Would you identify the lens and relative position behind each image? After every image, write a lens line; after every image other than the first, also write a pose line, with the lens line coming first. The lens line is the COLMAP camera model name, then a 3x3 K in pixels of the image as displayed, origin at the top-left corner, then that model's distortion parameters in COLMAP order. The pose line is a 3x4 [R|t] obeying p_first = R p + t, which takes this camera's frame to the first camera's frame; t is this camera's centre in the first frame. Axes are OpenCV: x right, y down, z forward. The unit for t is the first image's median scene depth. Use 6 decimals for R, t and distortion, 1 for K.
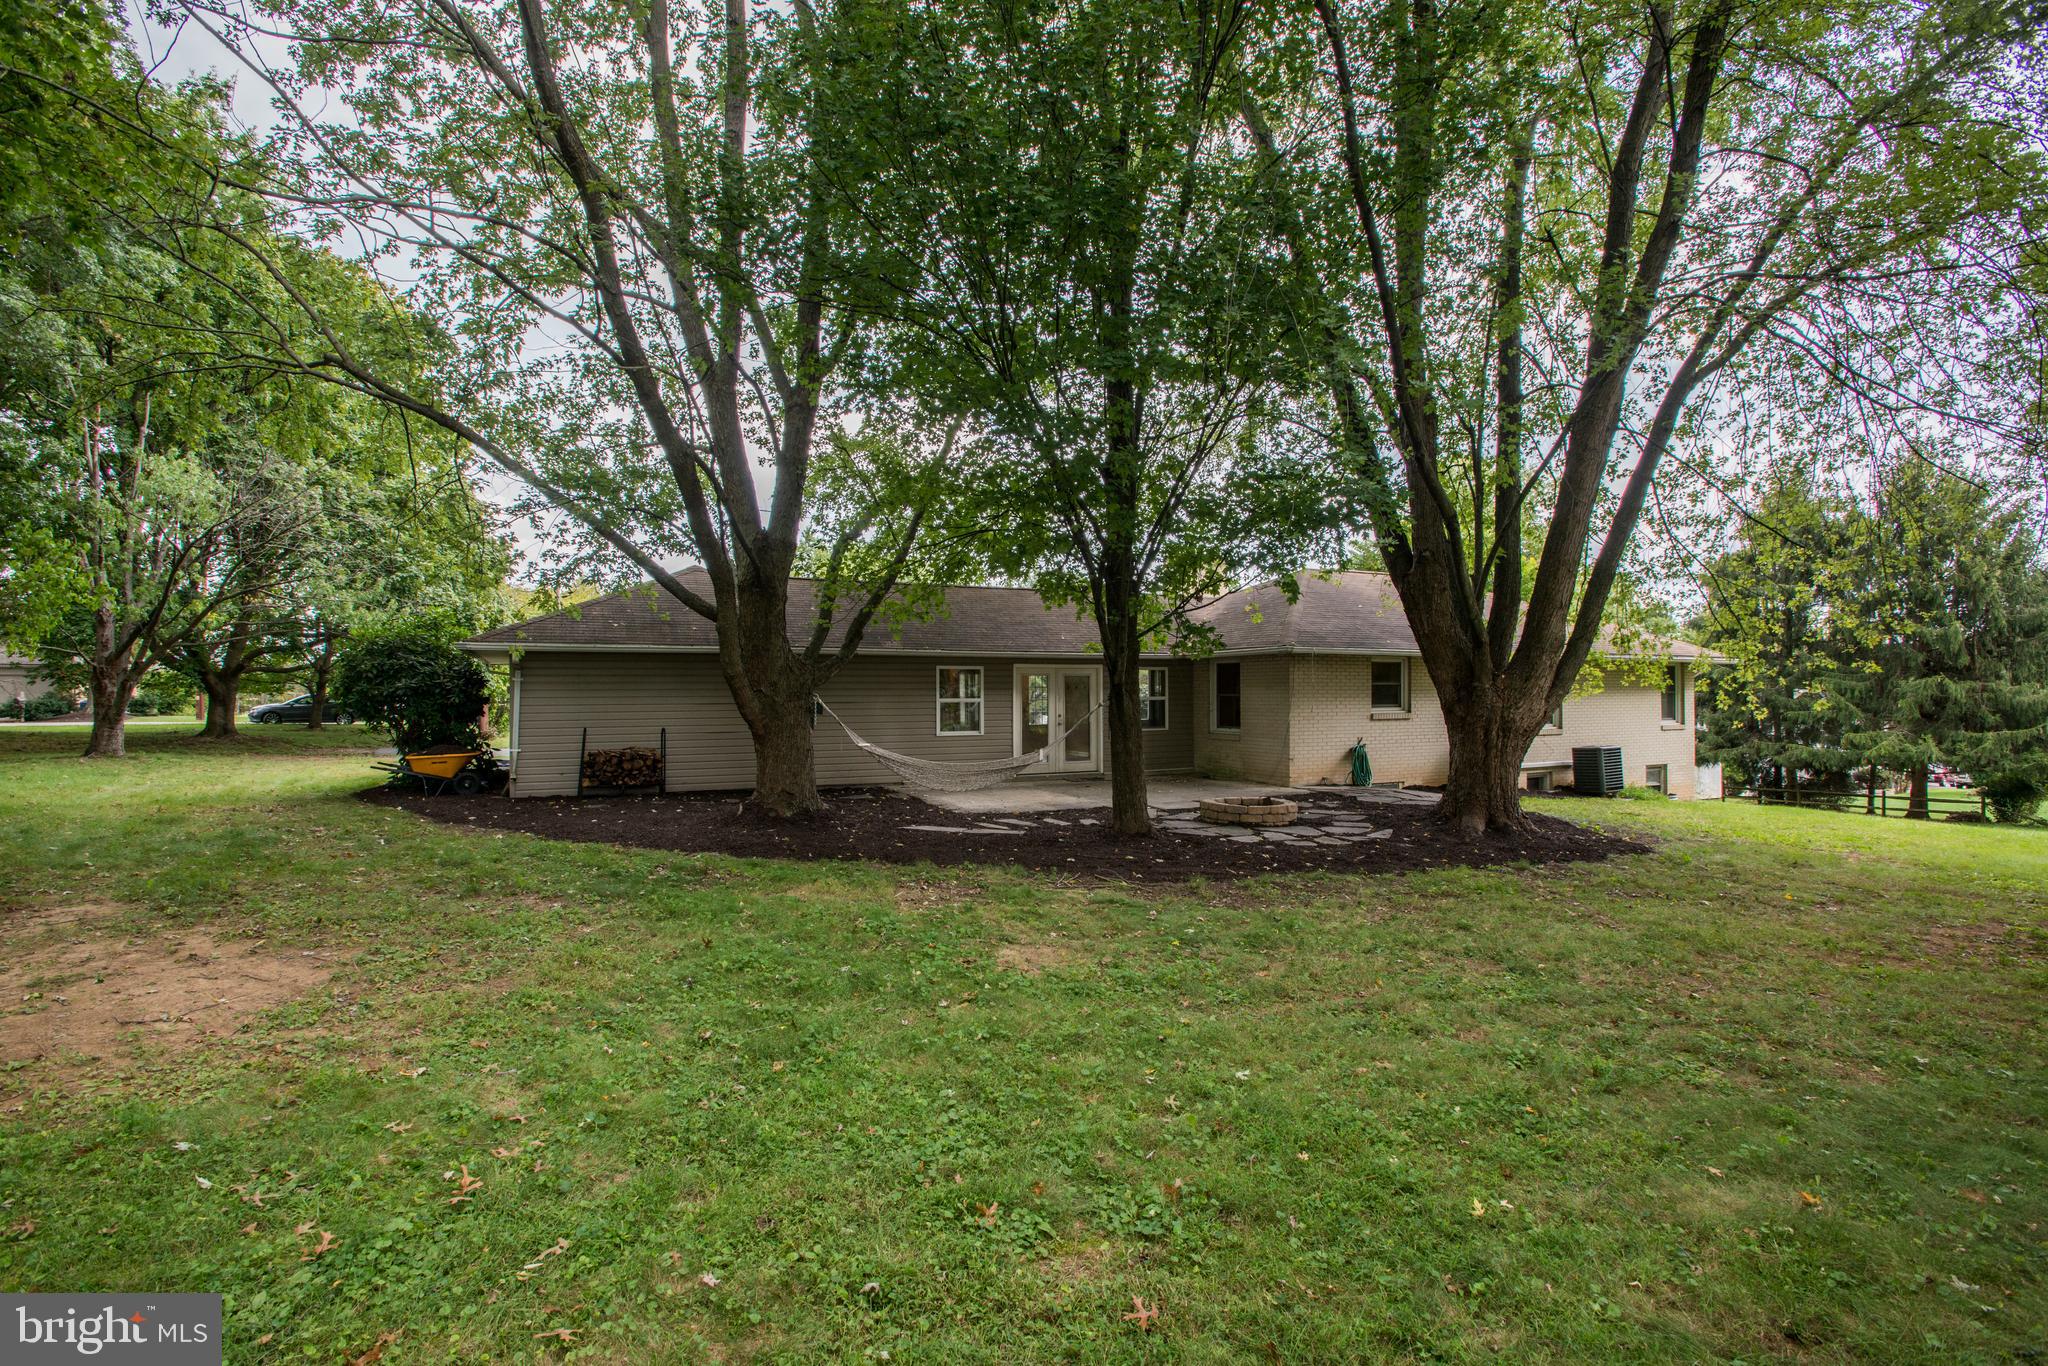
lens RADIAL K [[986.6, 0, 1018.1], [0, 986.6, 693.3], [0, 0, 1]] dist [-0.063428, 0.019449]
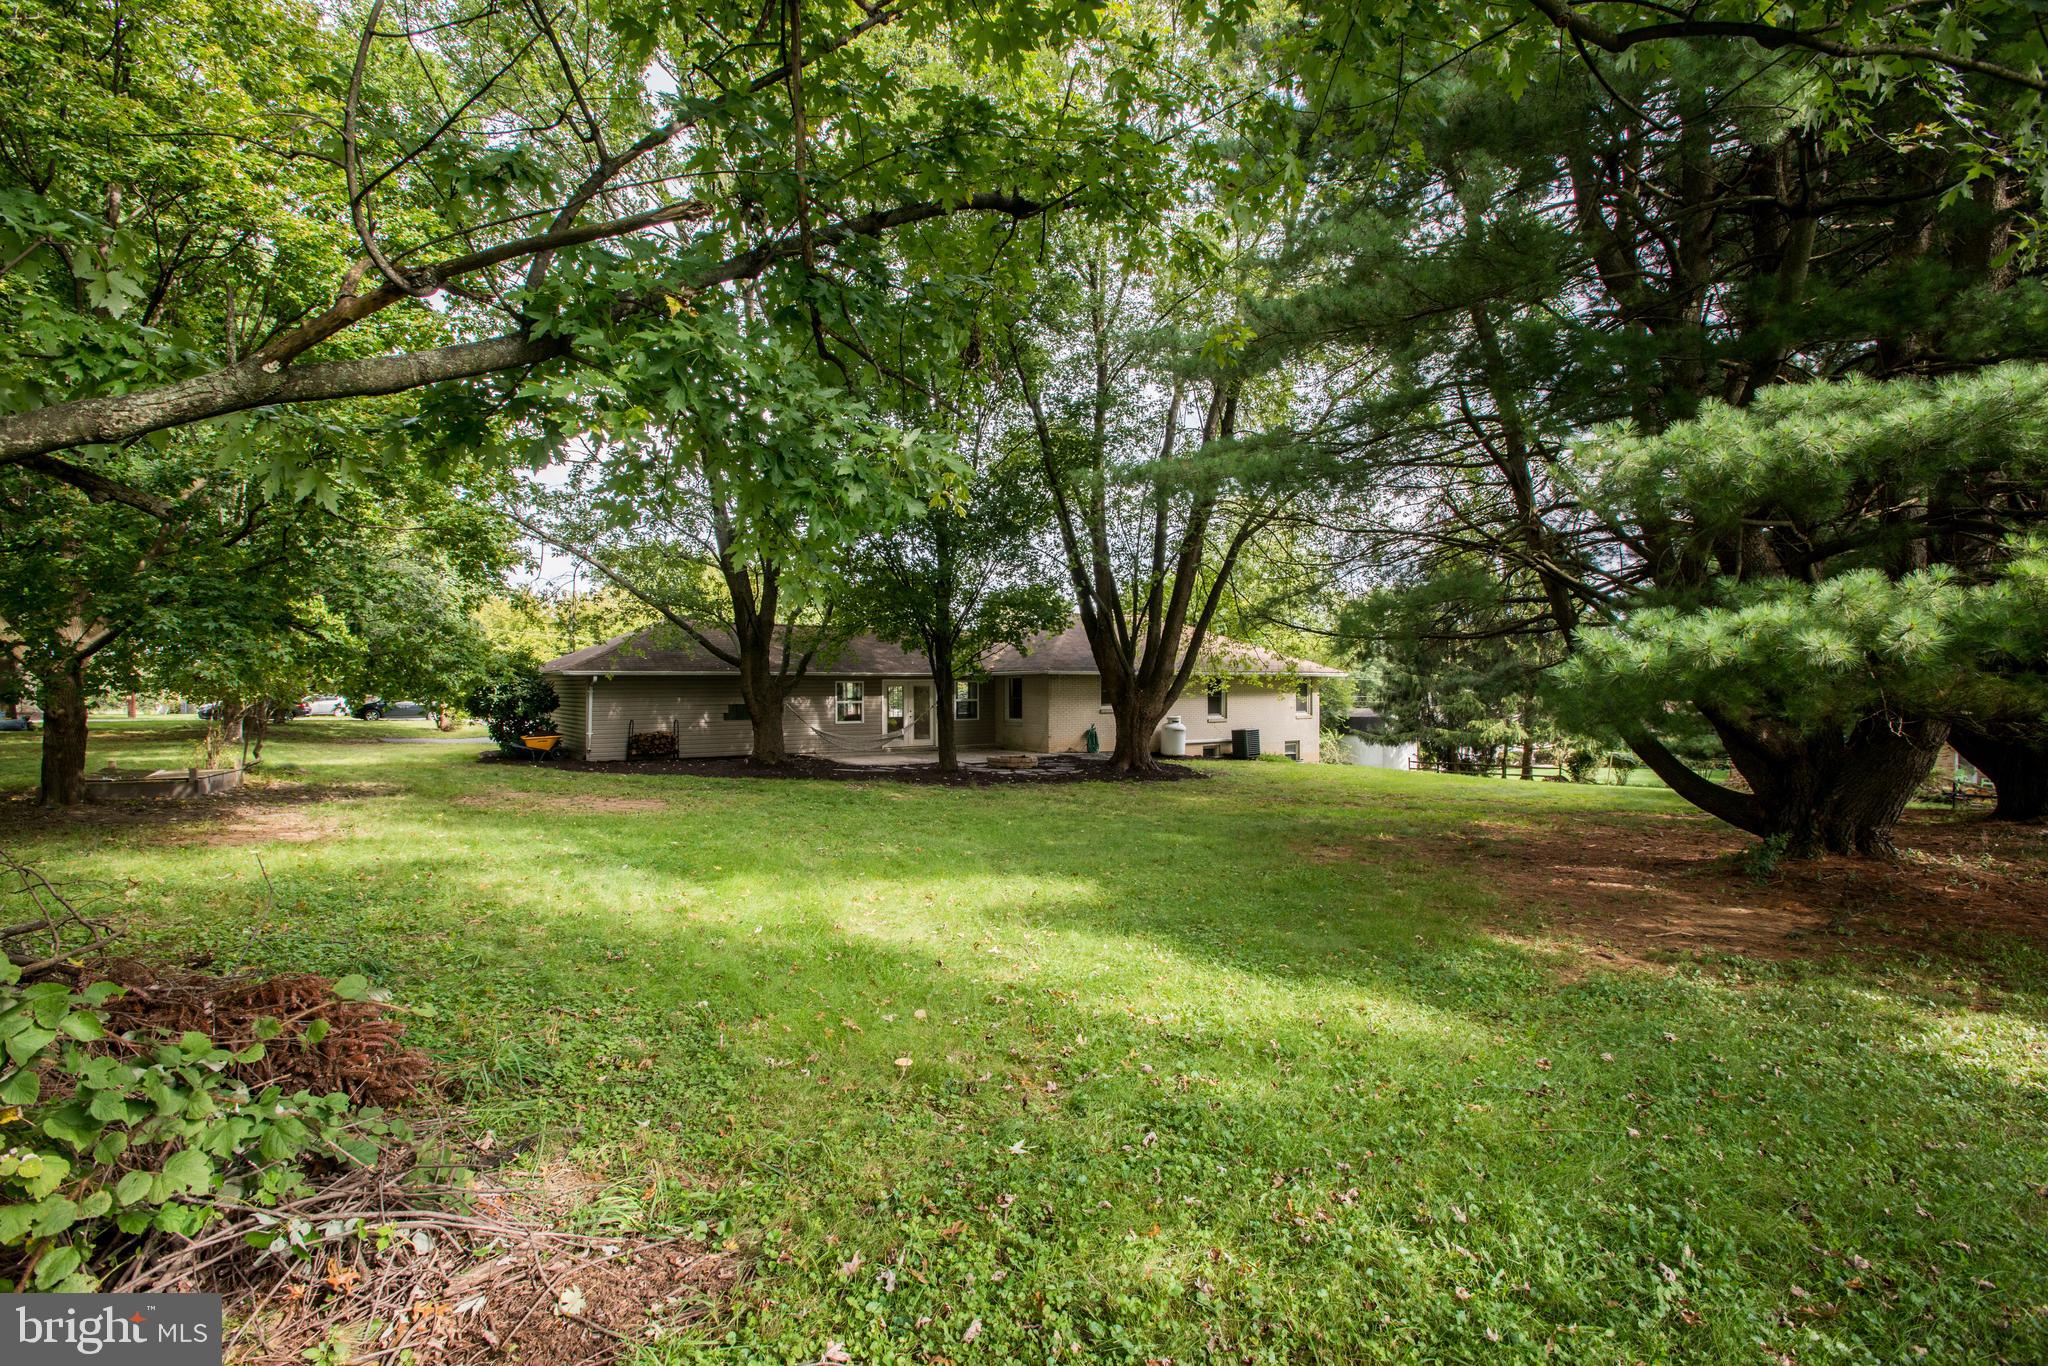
lens RADIAL K [[986.6, 0, 1025.3], [0, 986.6, 677.7], [0, 0, 1]] dist [-0.063428, 0.019449]
pose [[0.986299, 0.003742, 0.164926, -0.045204], [-0.003129, 0.999987, -0.003978, -0.031053], [-0.164939, 0.003407, 0.986298, -0.757059]]
